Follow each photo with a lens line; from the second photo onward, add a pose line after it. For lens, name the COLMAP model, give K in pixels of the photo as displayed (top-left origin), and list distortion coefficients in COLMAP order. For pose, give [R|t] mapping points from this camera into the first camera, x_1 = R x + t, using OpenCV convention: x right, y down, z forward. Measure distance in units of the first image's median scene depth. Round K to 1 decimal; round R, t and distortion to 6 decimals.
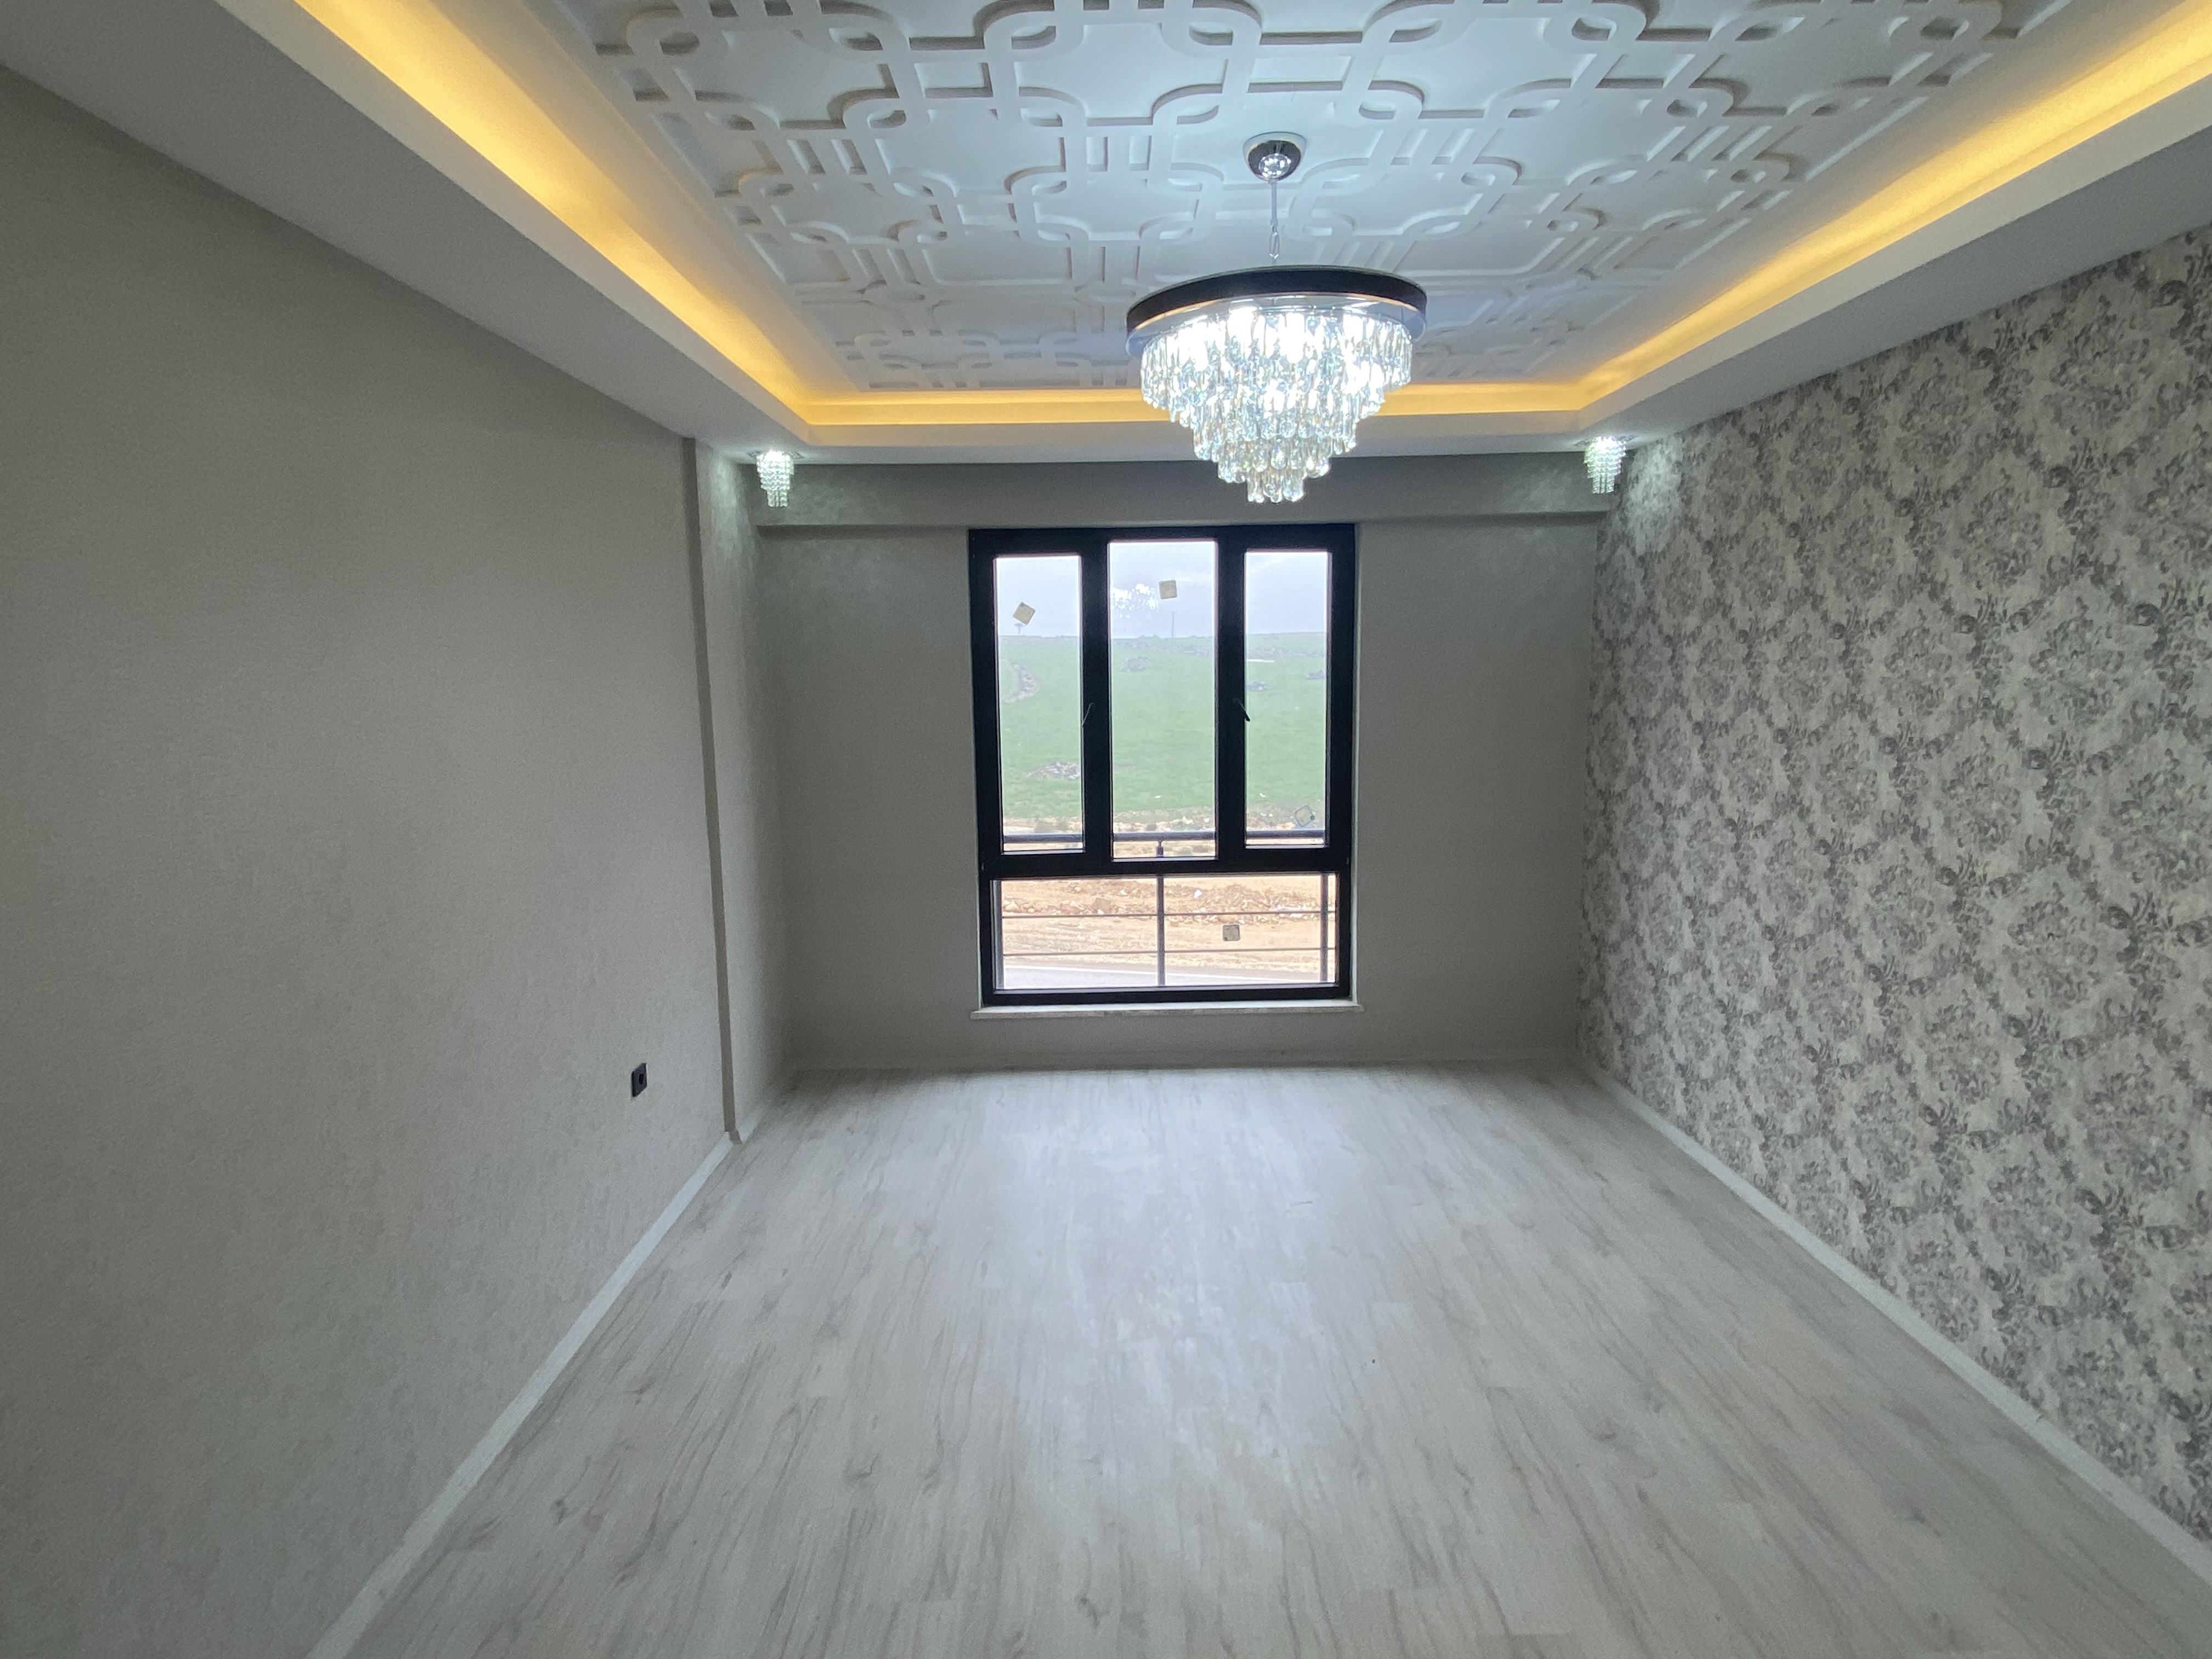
lens RADIAL K [[1203.7, 0, 1092.1], [0, 1203.7, 834.1], [0, 0, 1]] dist [0.046239, -0.052370]
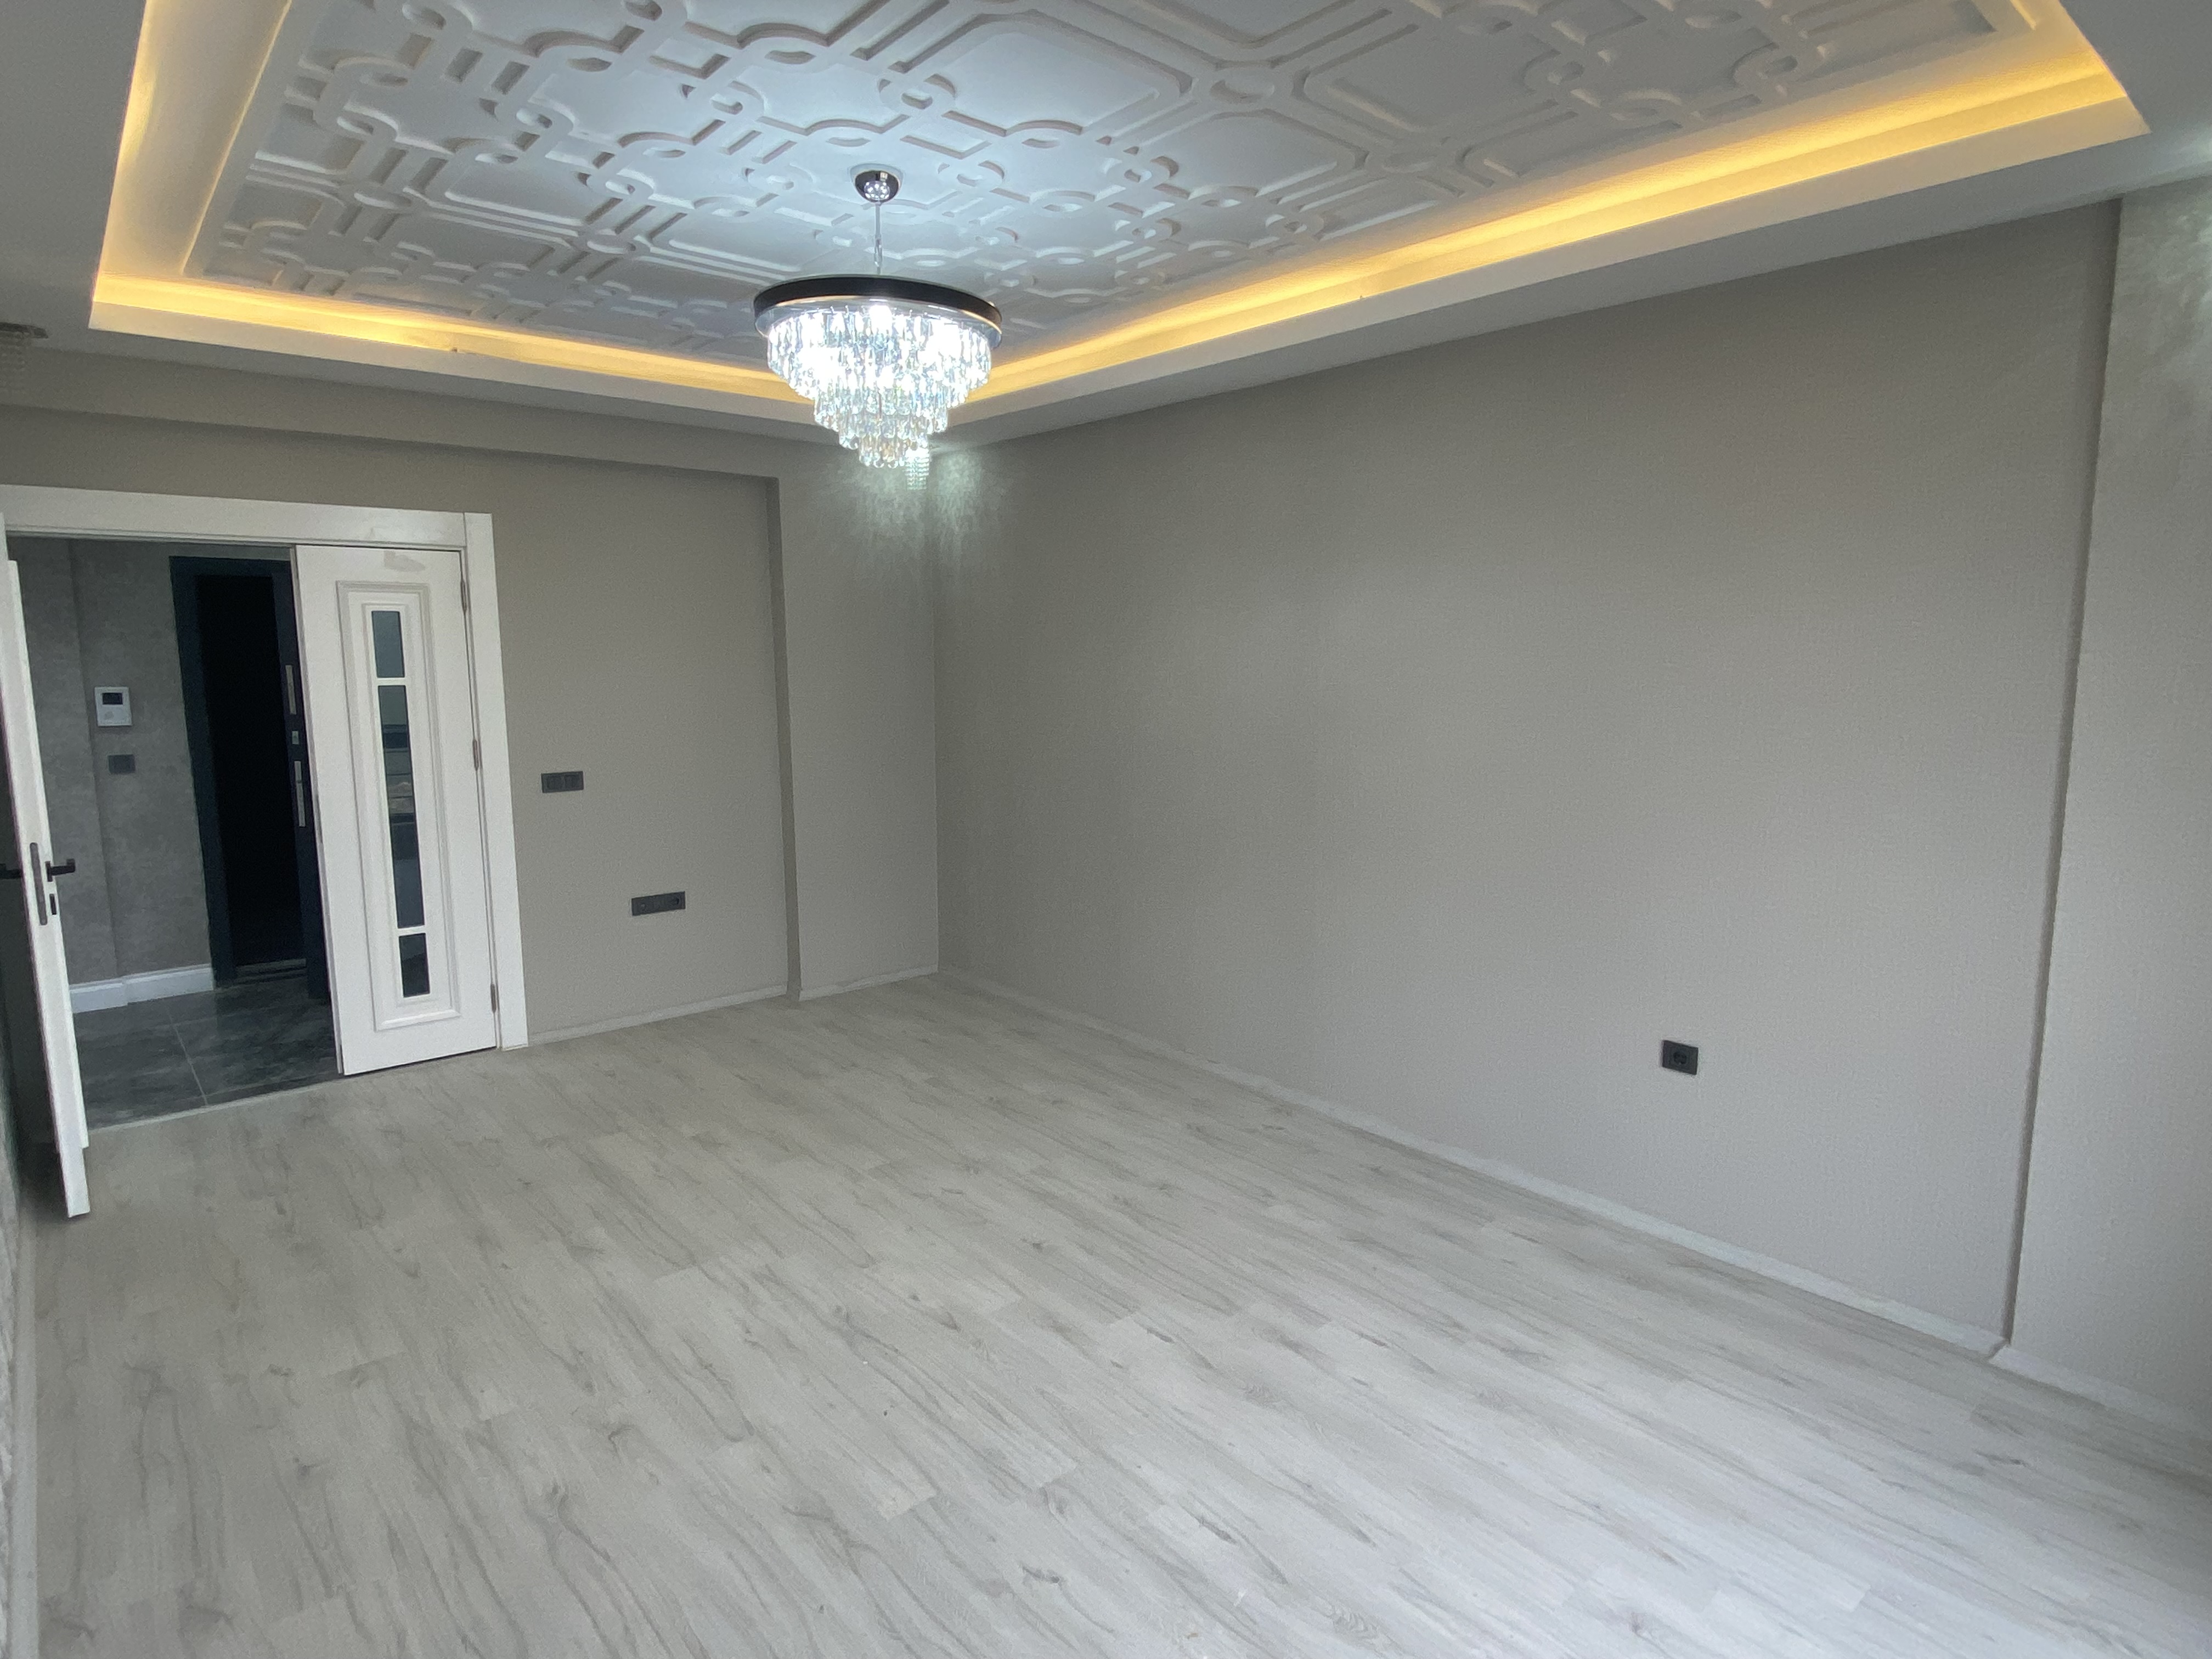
lens RADIAL K [[1218.1, 0, 1110.8], [0, 1218.1, 818.3], [0, 0, 1]] dist [0.053482, -0.055631]
pose [[-0.746972, 0.108919, -0.655873, 0.614591], [-0.077095, 0.965645, 0.248166, -0.189650], [0.660371, 0.235937, -0.712913, 1.568239]]
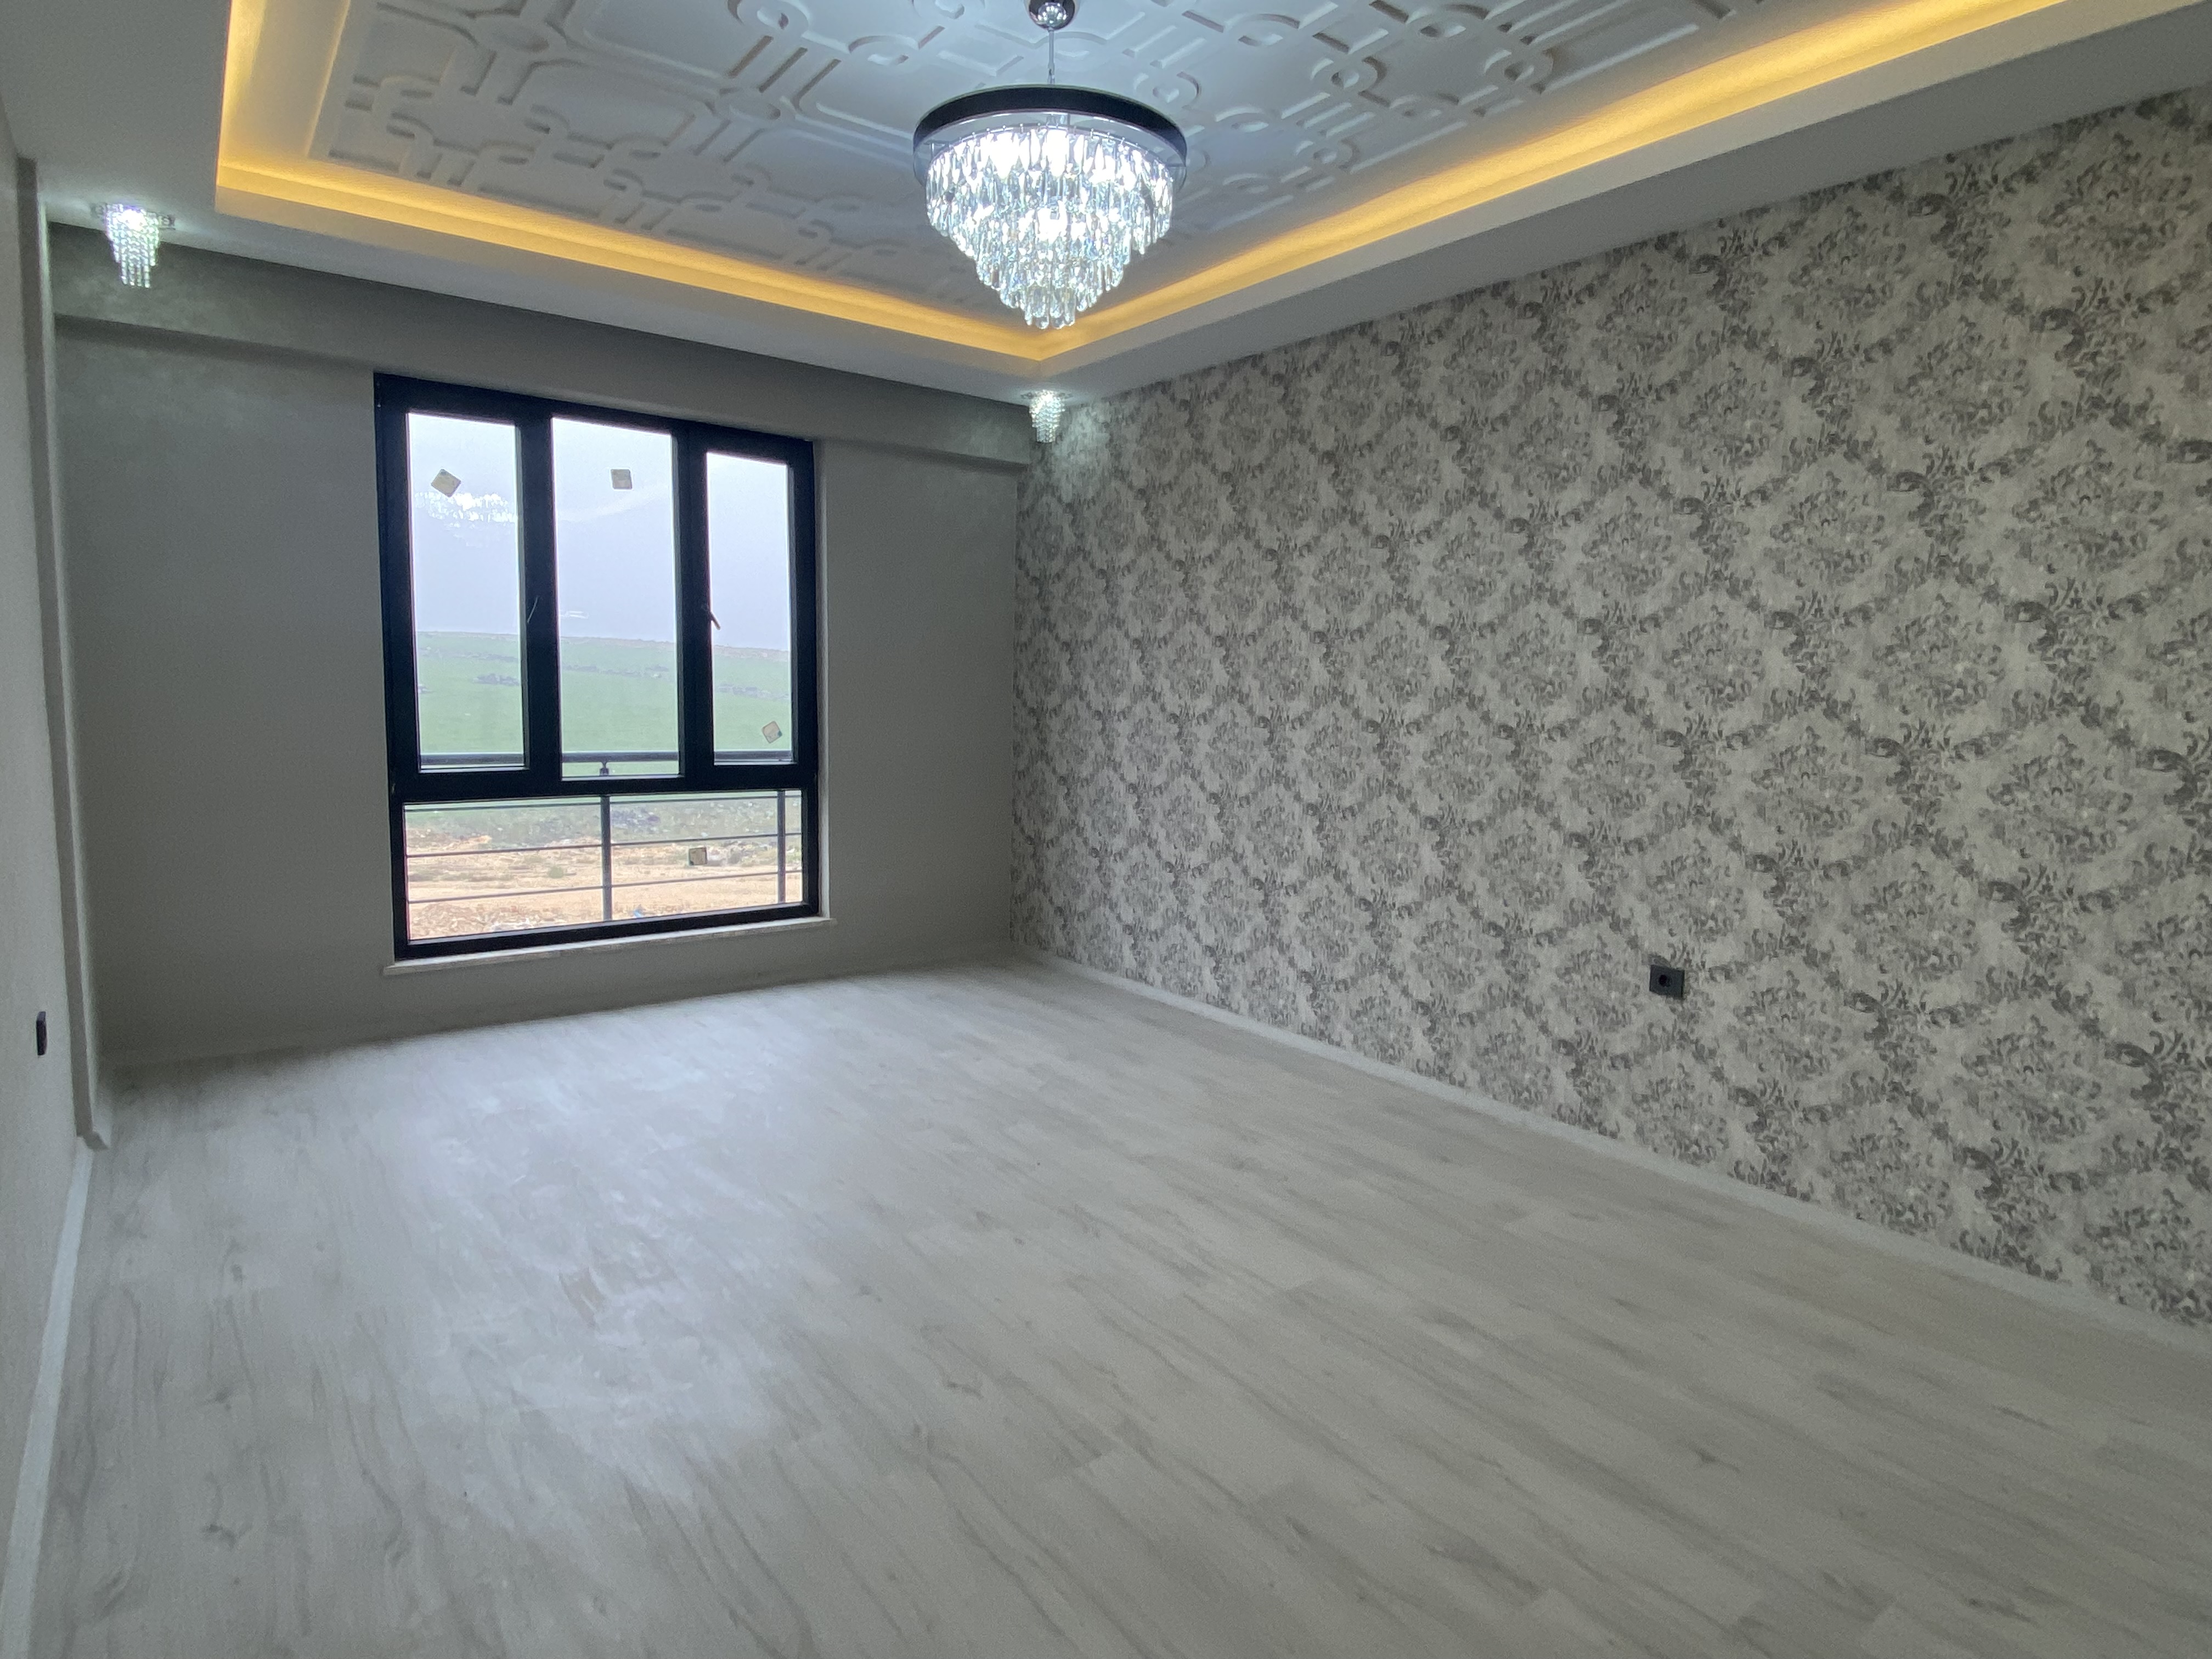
lens RADIAL K [[1203.7, 0, 1092.1], [0, 1203.7, 834.1], [0, 0, 1]] dist [0.046239, -0.052370]
pose [[0.798620, -0.034197, 0.600863, -0.357483], [0.043523, 0.999052, -0.000989, 0.137041], [-0.600260, 0.026941, 0.799351, 0.095589]]
